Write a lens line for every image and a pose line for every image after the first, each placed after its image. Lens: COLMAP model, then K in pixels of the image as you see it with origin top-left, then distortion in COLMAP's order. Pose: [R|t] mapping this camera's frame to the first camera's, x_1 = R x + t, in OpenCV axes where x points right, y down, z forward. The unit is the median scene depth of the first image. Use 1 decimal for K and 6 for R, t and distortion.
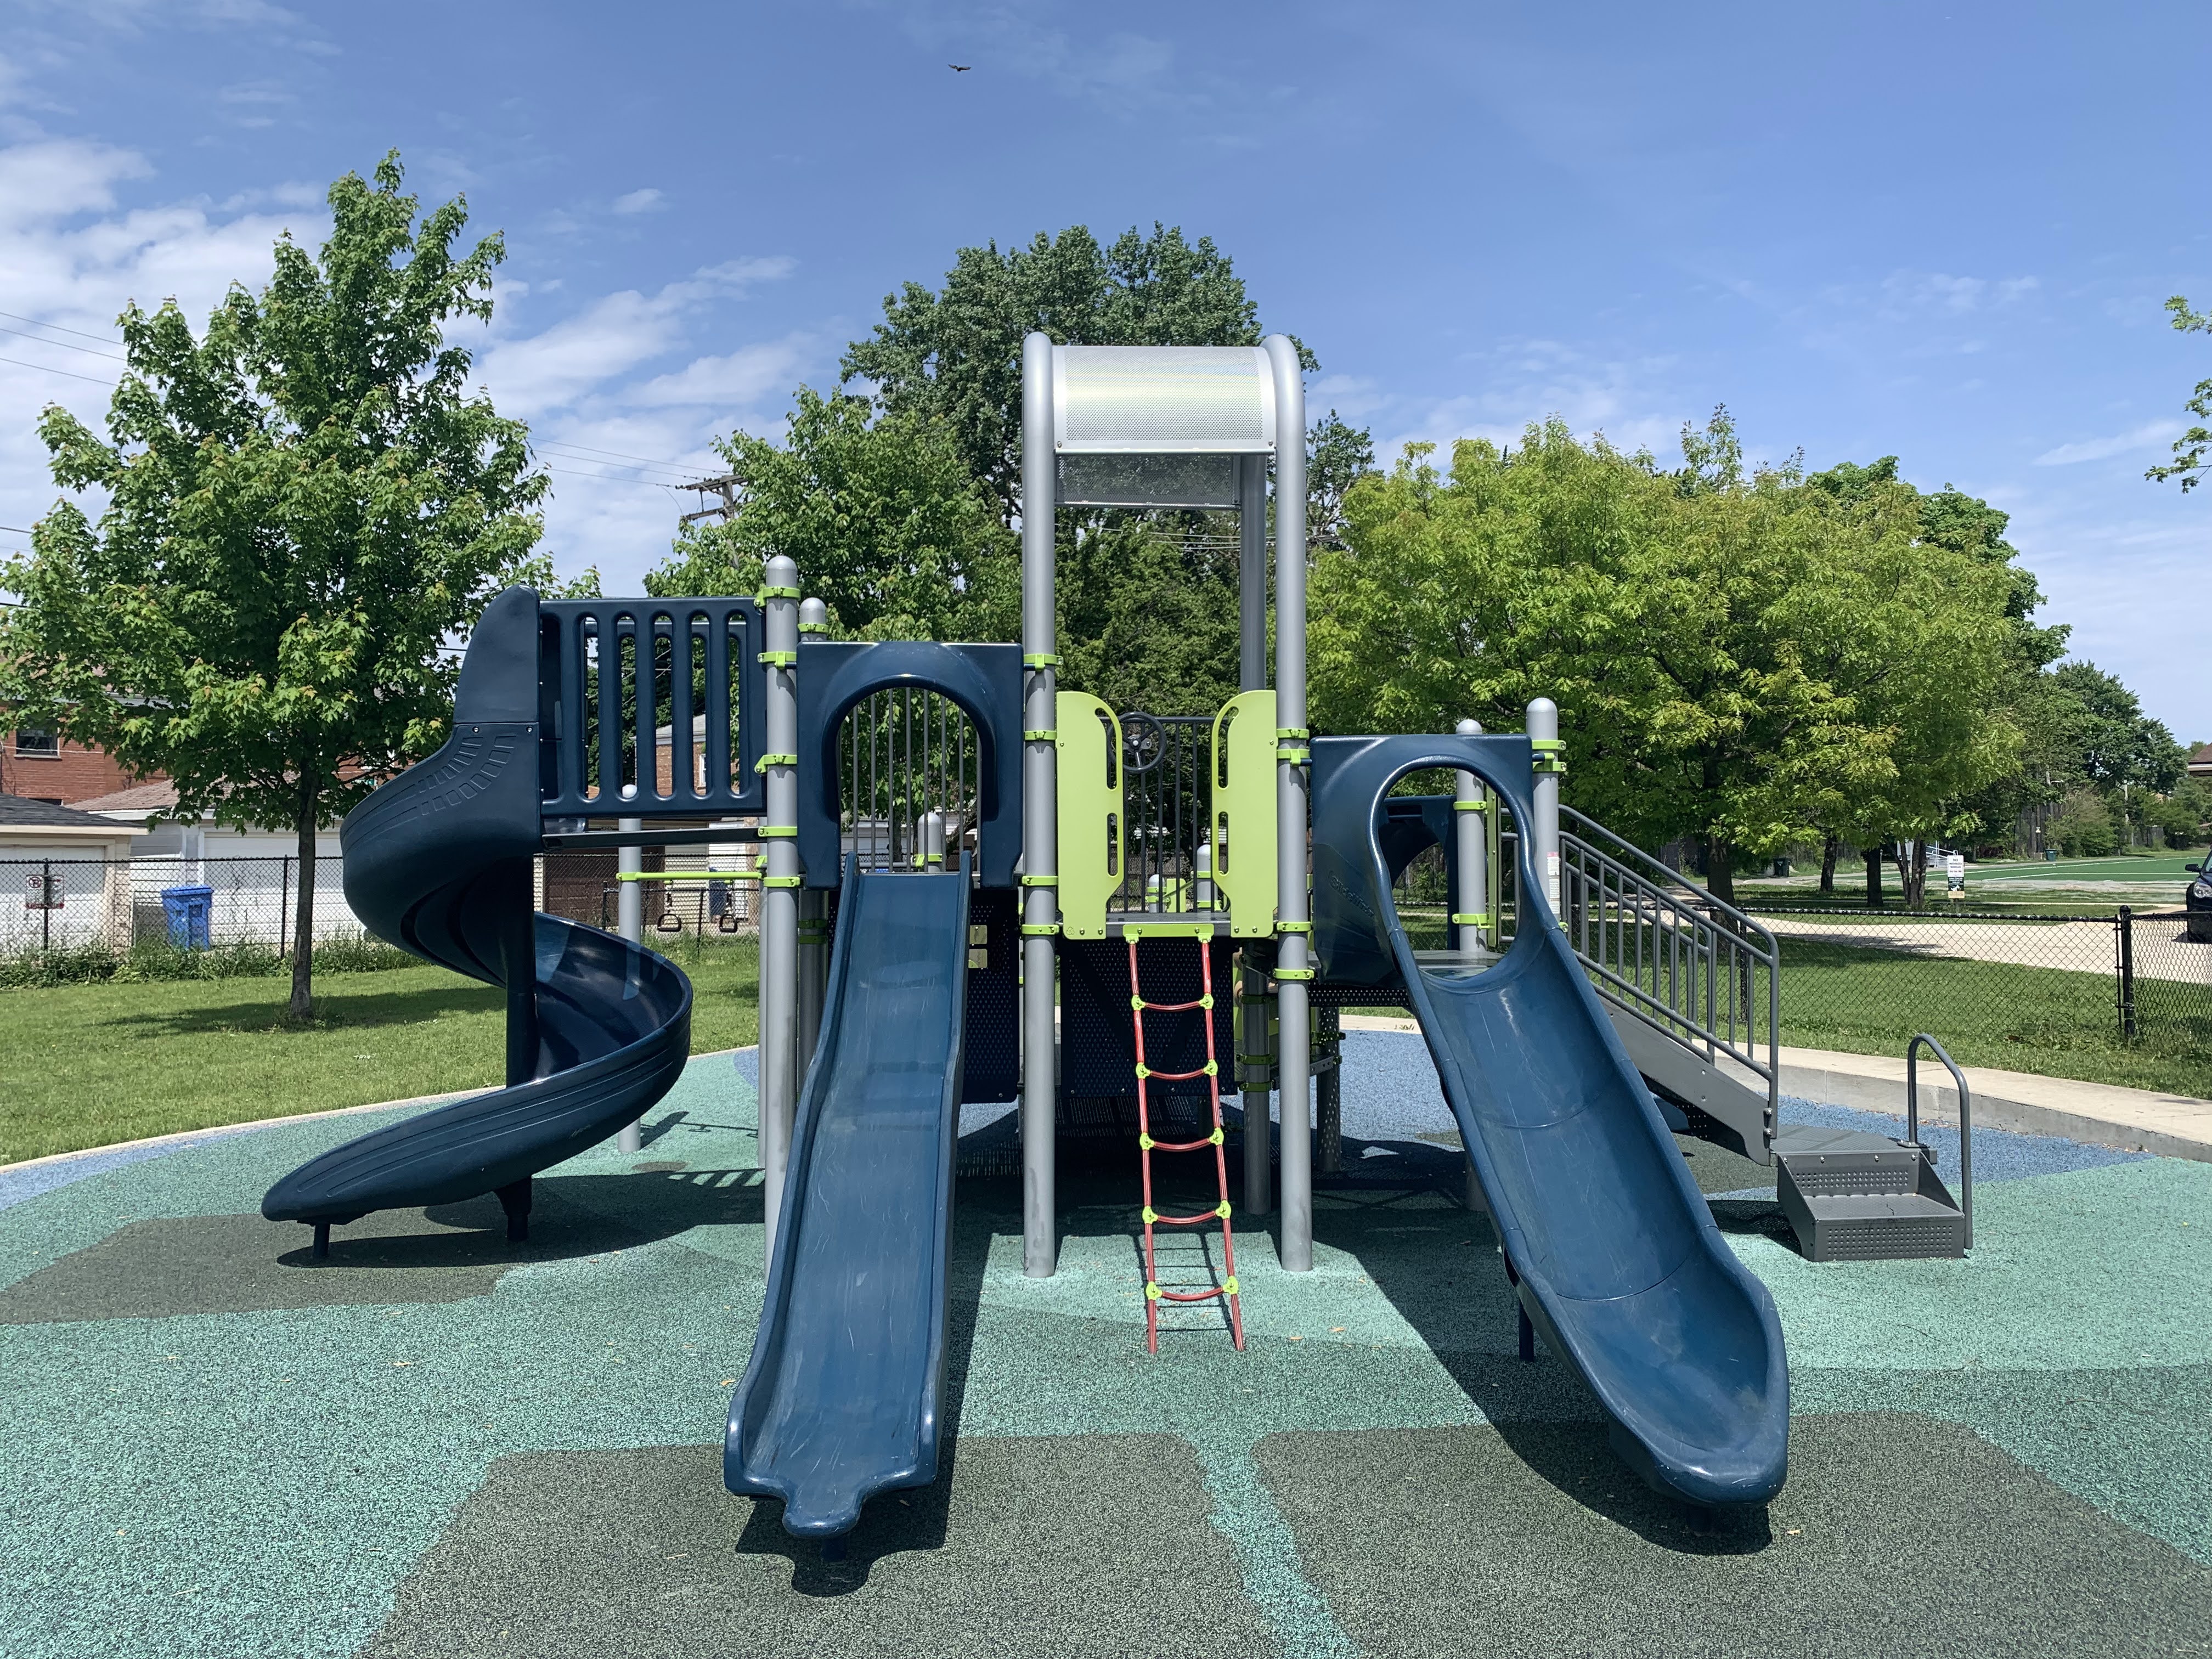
lens RADIAL K [[1686.8, 0, 1097.6], [0, 1686.8, 841.6], [0, 0, 1]] dist [0.031424, -0.028085]
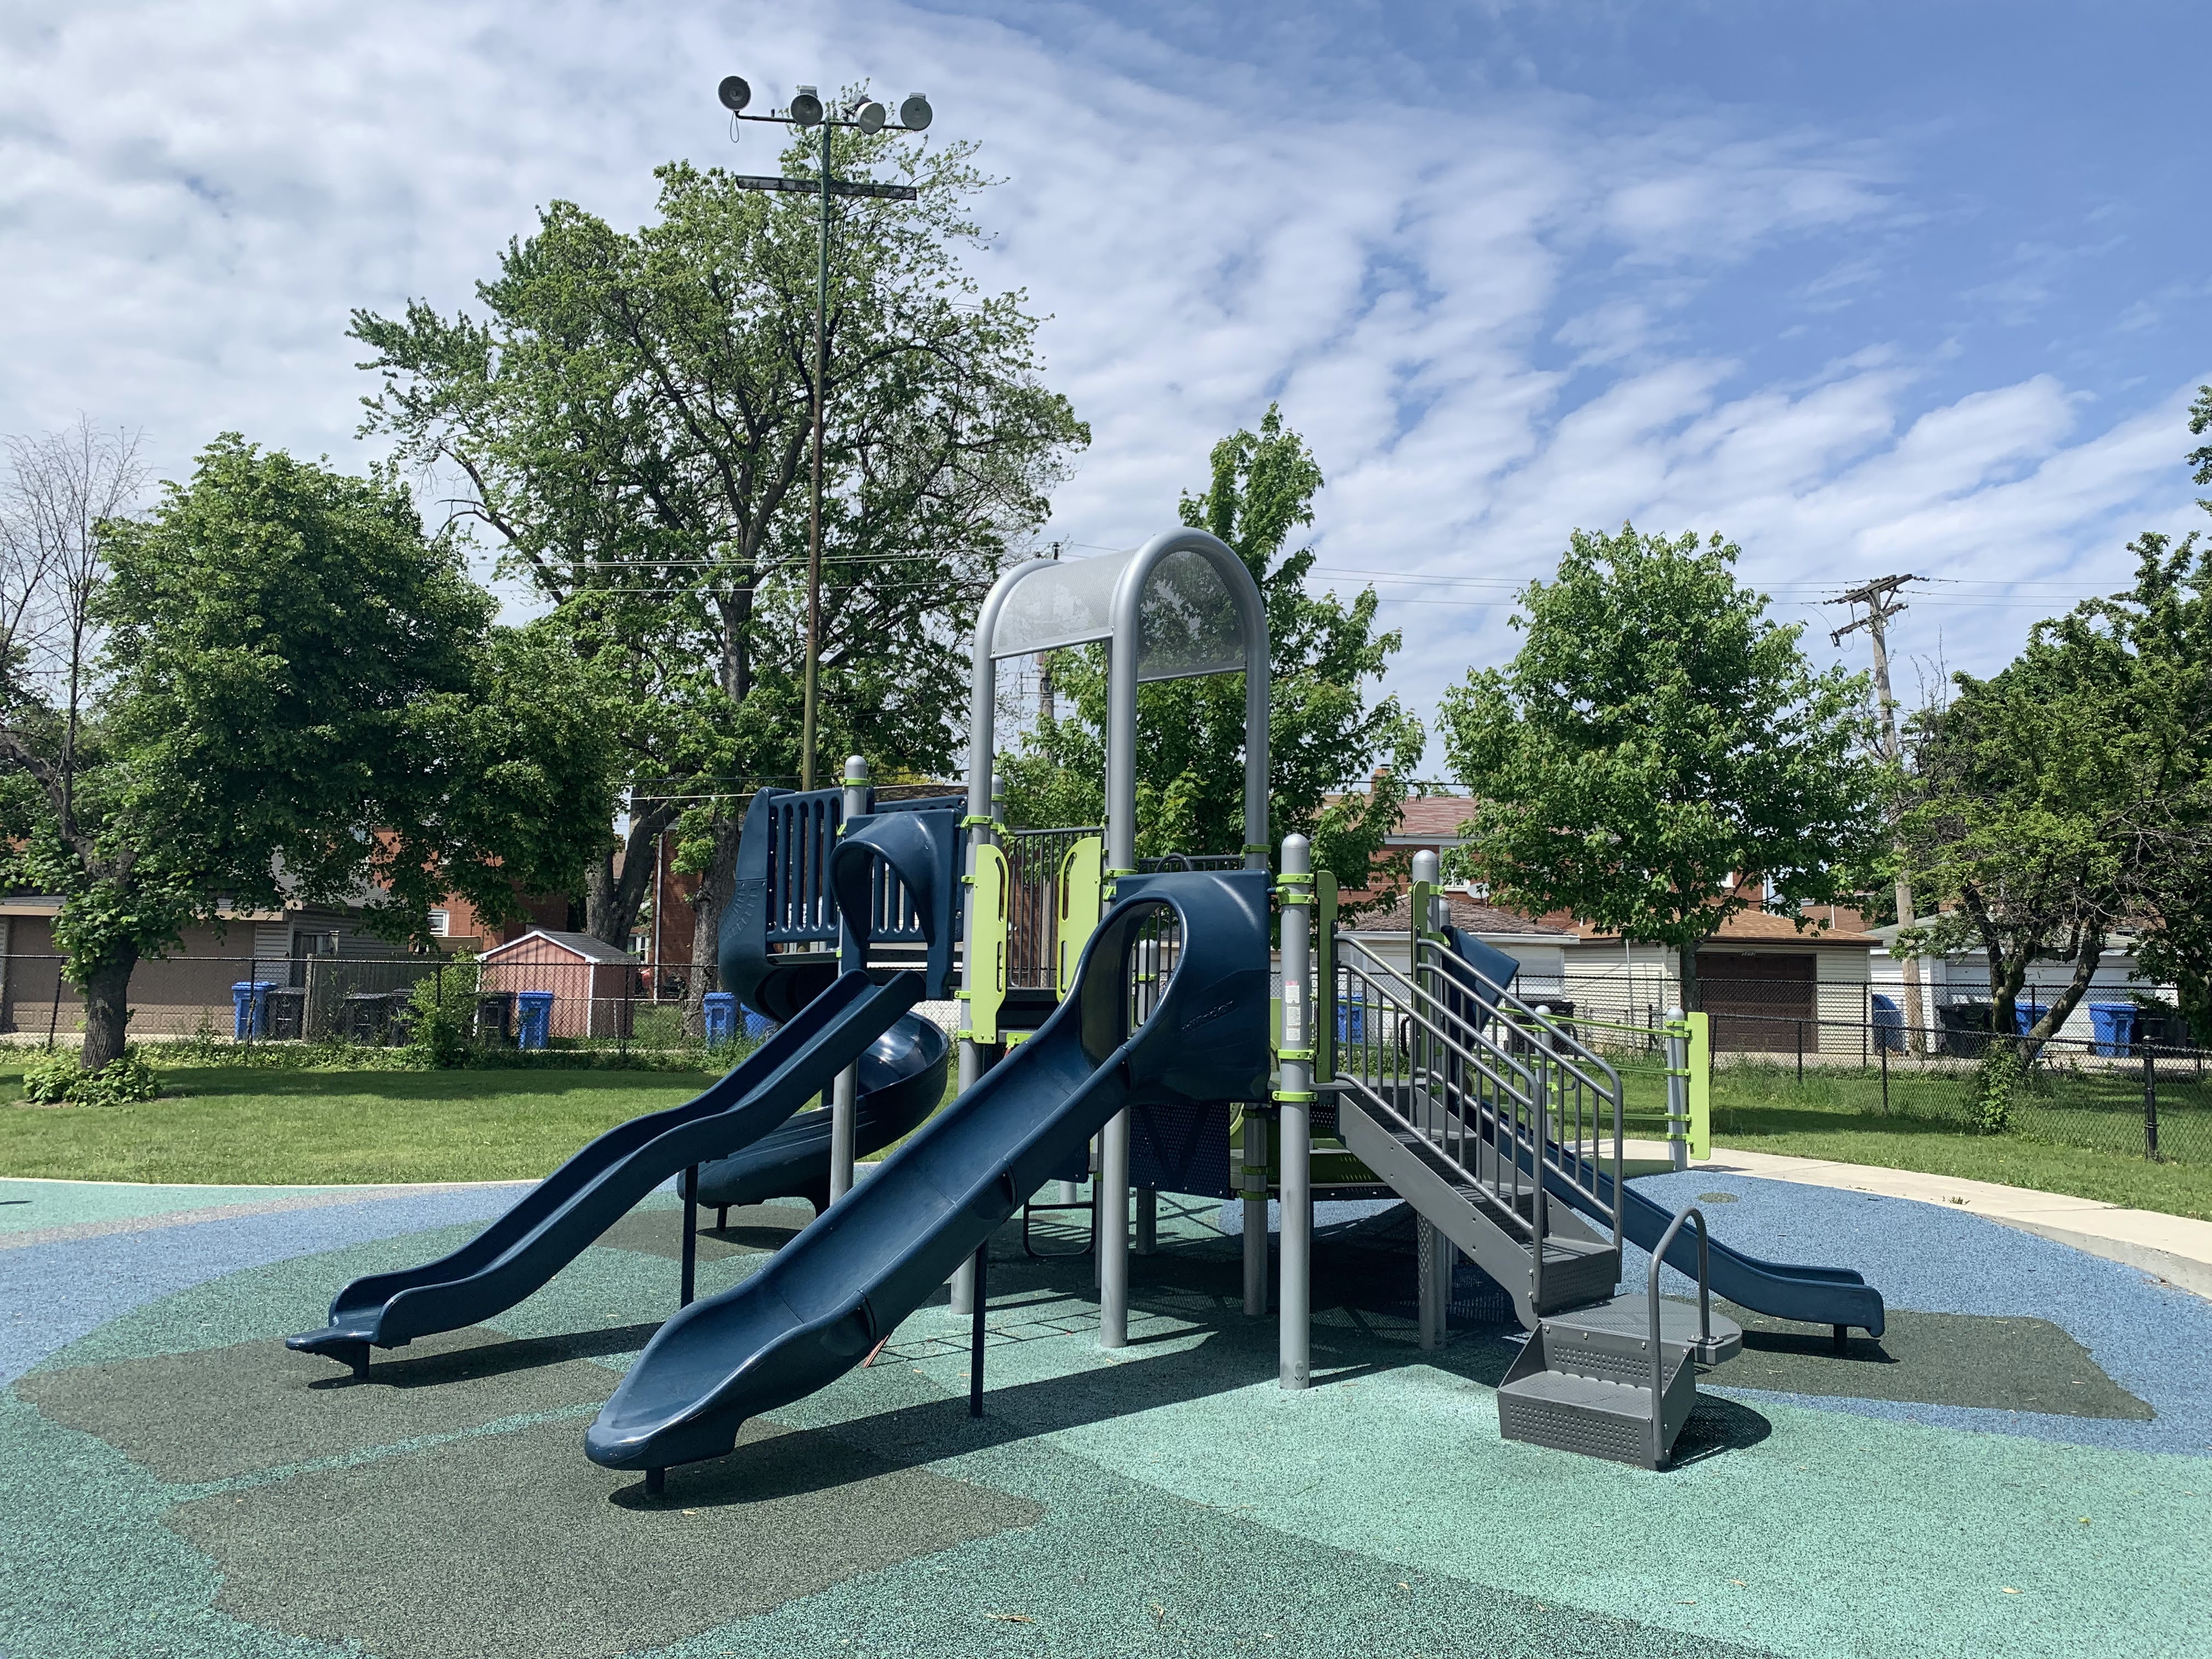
lens RADIAL K [[1686.8, 0, 1120.9], [0, 1686.8, 814.4], [0, 0, 1]] dist [0.031424, -0.028085]
pose [[0.687243, -0.046943, -0.724909, 0.946612], [-0.015487, 0.996736, -0.079229, -0.012287], [0.726263, 0.065676, 0.684273, 0.197114]]
